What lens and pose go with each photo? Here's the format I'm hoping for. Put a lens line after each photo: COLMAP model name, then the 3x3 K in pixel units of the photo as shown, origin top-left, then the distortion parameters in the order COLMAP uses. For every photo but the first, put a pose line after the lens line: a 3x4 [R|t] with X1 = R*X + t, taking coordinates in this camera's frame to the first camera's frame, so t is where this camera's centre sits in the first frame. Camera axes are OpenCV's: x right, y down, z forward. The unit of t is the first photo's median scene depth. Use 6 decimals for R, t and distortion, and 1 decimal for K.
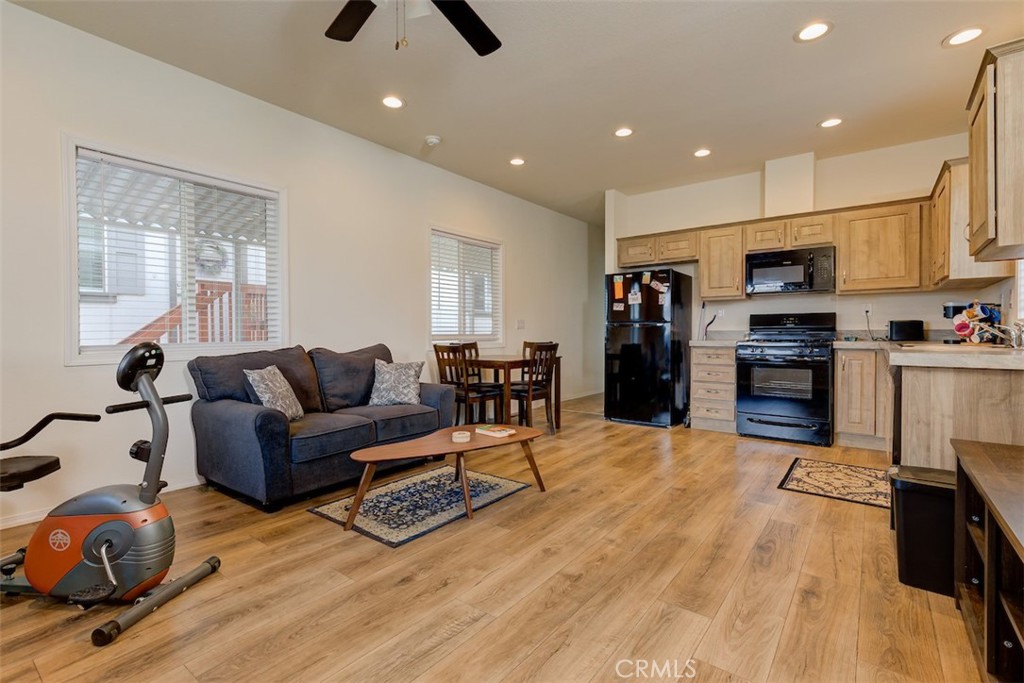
lens RADIAL K [[473.7, 0, 514.9], [0, 473.7, 338.5], [0, 0, 1]] dist [0.006841, 0.001533]
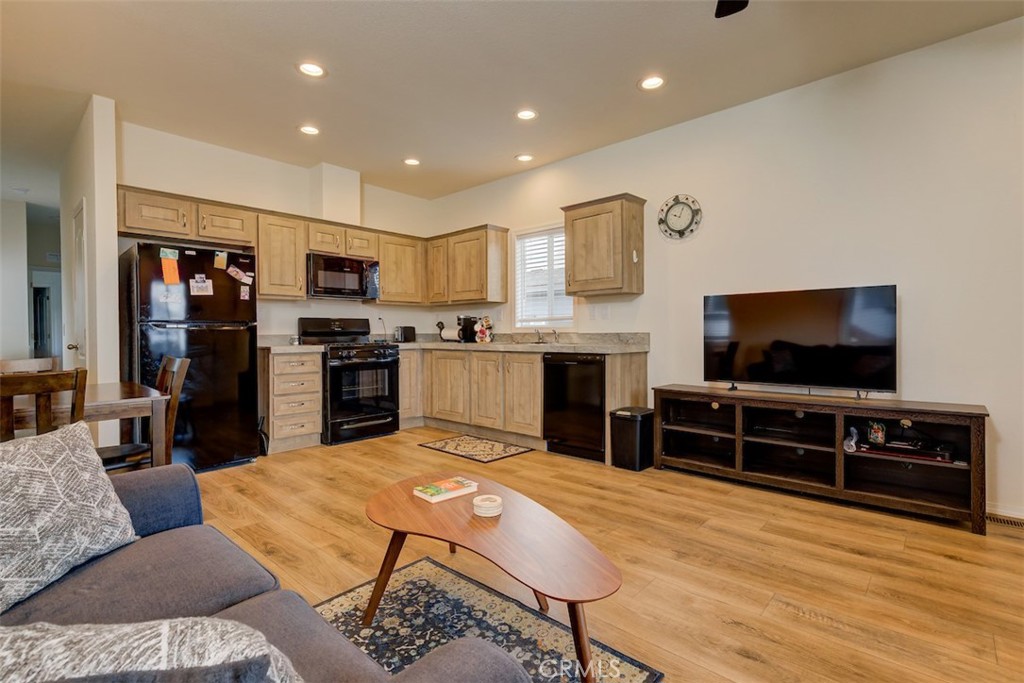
lens RADIAL K [[473.7, 0, 511.9], [0, 473.7, 338.3], [0, 0, 1]] dist [0.006841, 0.001533]
pose [[0.086988, -0.007813, 0.996179, -0.508980], [0.018750, 0.999805, 0.006205, -0.008971], [-0.996033, 0.018139, 0.087117, 0.644237]]
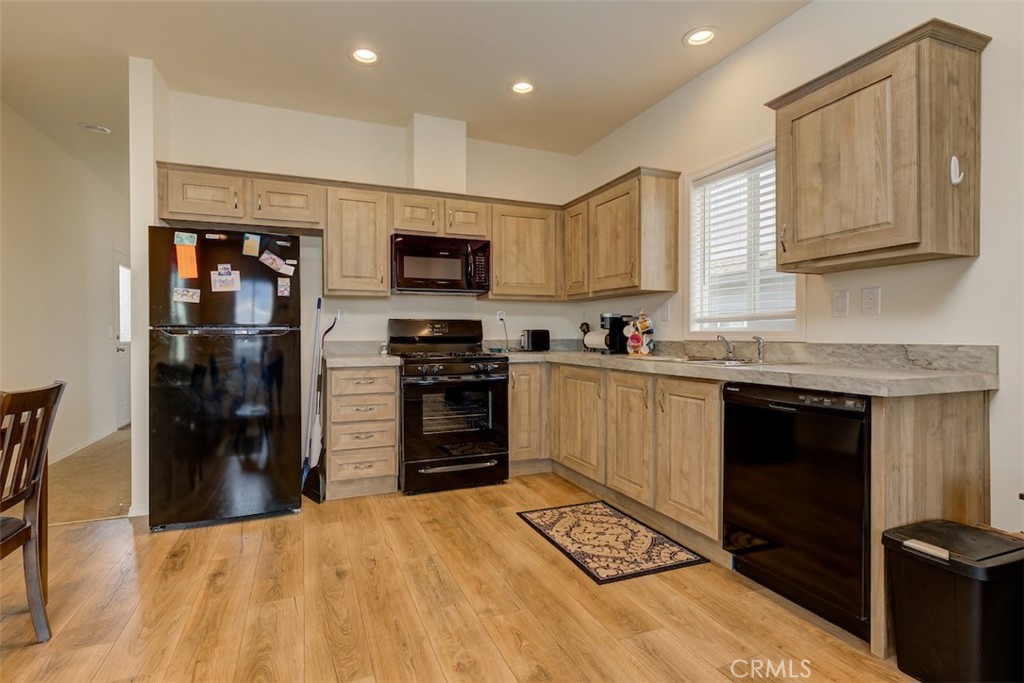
lens RADIAL K [[487.3, 0, 509.3], [0, 487.3, 337.9], [0, 0, 1]] dist [0.001059, 0.002052]
pose [[0.497495, -0.004401, 0.867456, -0.073968], [0.013476, 0.999906, -0.002656, -0.021466], [-0.867362, 0.013011, 0.497507, 0.602671]]
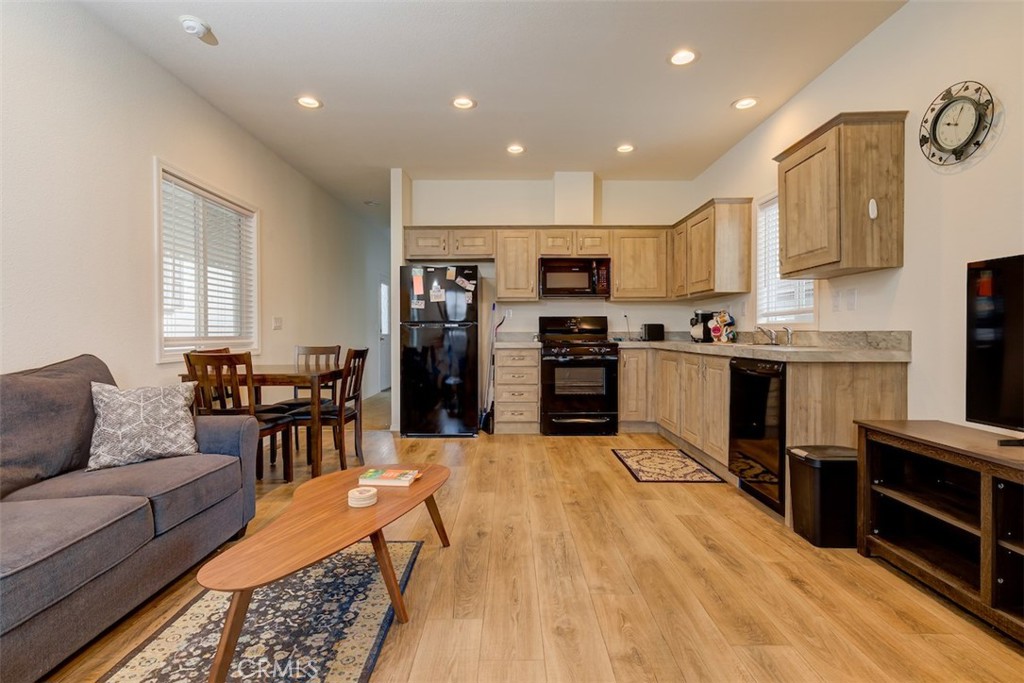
lens RADIAL K [[487.3, 0, 517.1], [0, 487.3, 337.2], [0, 0, 1]] dist [0.001059, 0.002052]
pose [[0.787067, -0.004529, 0.616851, -0.250272], [0.008276, 0.999961, -0.003218, -0.003185], [-0.616813, 0.007638, 0.787073, 0.248644]]
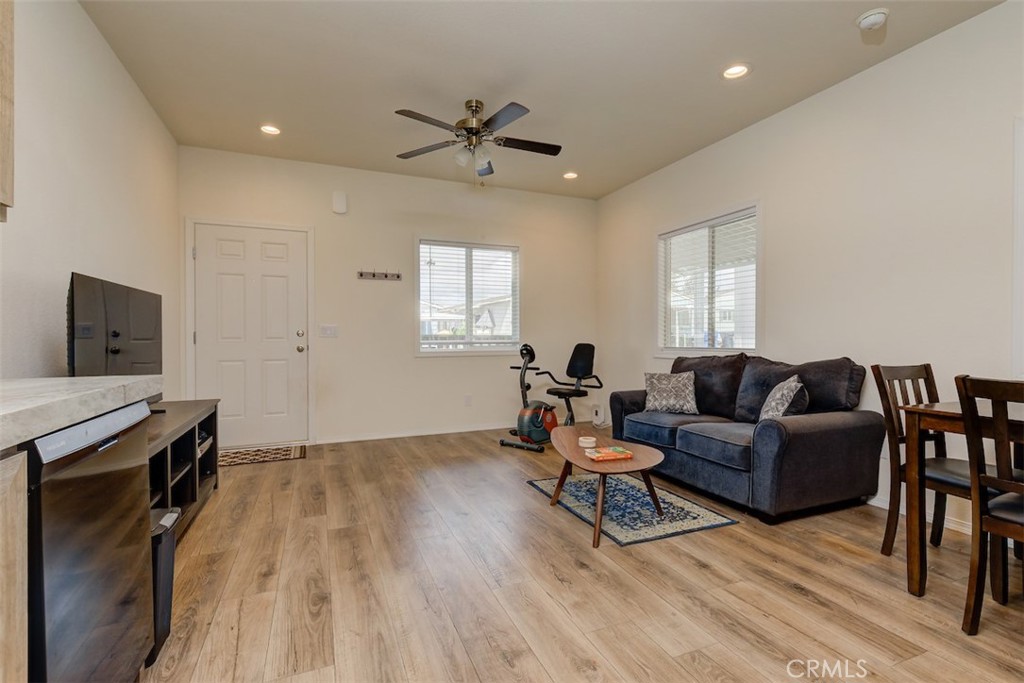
lens RADIAL K [[473.7, 0, 514.7], [0, 473.7, 335.3], [0, 0, 1]] dist [0.006841, 0.001533]
pose [[-0.500026, -0.000645, -0.866010, 0.615419], [-0.011045, 0.999923, 0.005633, -0.022197], [0.865940, 0.012381, -0.499994, 0.975099]]
